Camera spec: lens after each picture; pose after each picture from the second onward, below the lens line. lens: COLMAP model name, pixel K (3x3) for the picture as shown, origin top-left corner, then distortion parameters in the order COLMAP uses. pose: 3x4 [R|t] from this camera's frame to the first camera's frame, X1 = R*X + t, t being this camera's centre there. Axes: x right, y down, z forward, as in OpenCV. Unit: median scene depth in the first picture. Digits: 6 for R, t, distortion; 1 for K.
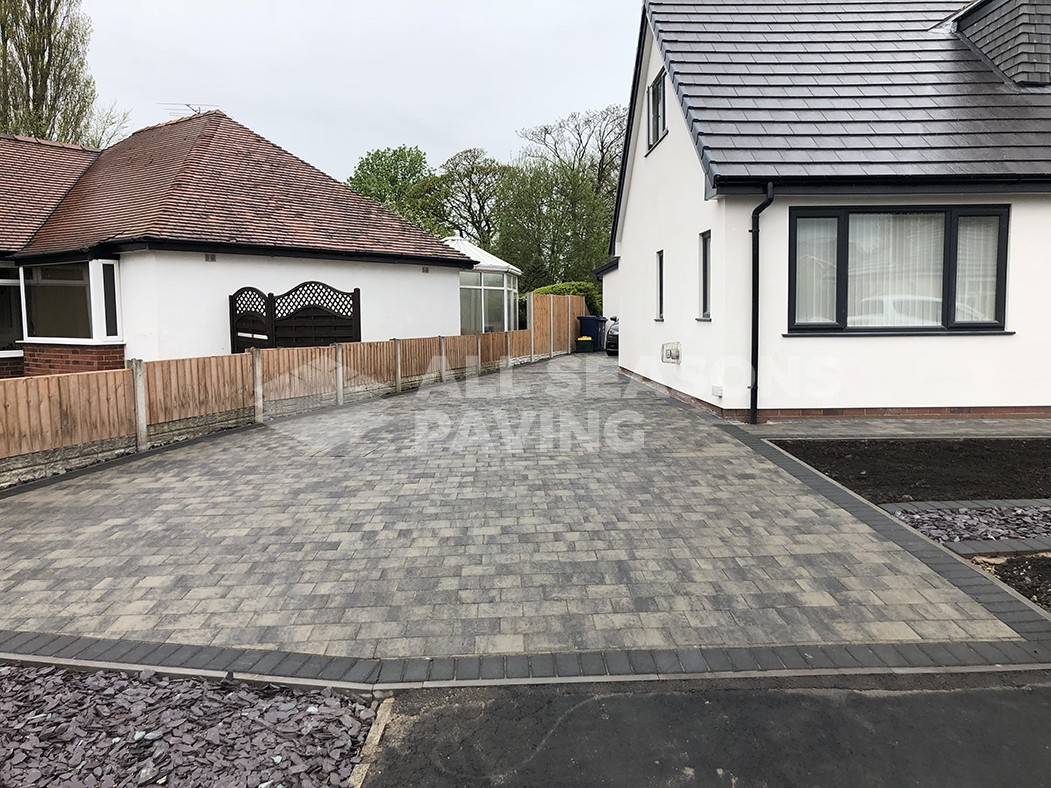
lens RADIAL K [[863.7, 0, 525.5], [0, 863.7, 394.0], [0, 0, 1]] dist [0.009387, 0.001328]
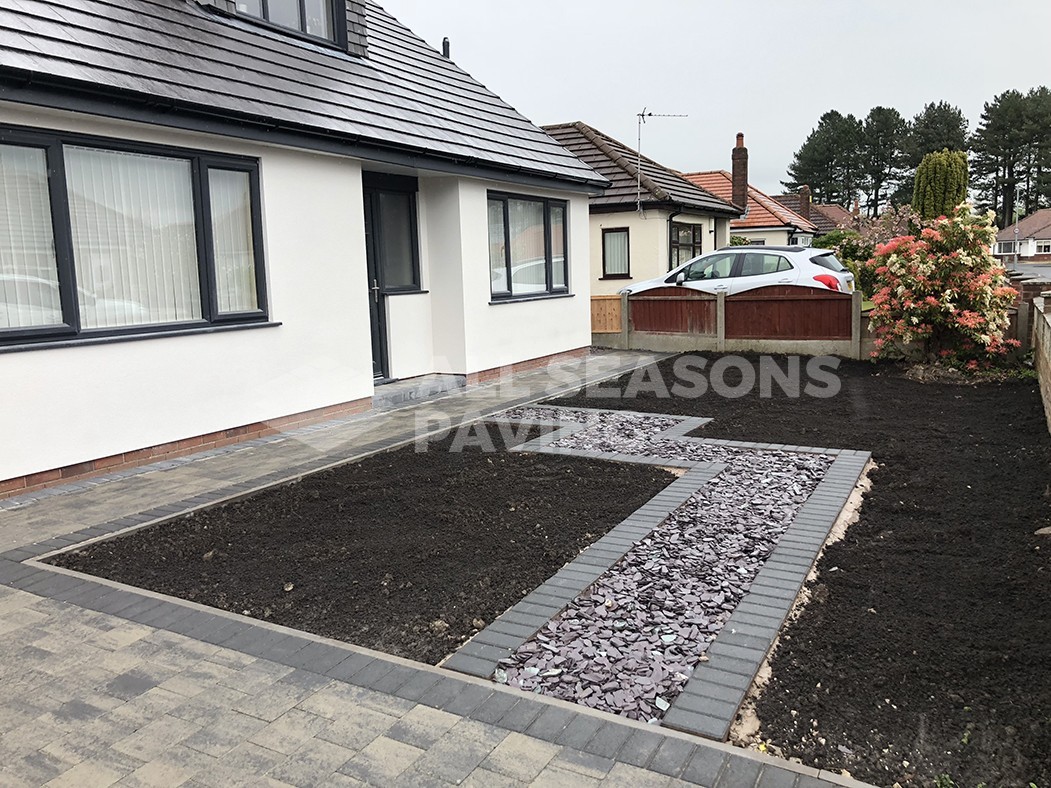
lens RADIAL K [[863.7, 0, 525.5], [0, 863.7, 394.0], [0, 0, 1]] dist [0.009387, 0.001328]
pose [[0.493270, -0.129072, 0.860247, -0.010448], [0.105001, 0.990534, 0.088412, -0.053397], [-0.863516, 0.046716, 0.502153, 0.414857]]
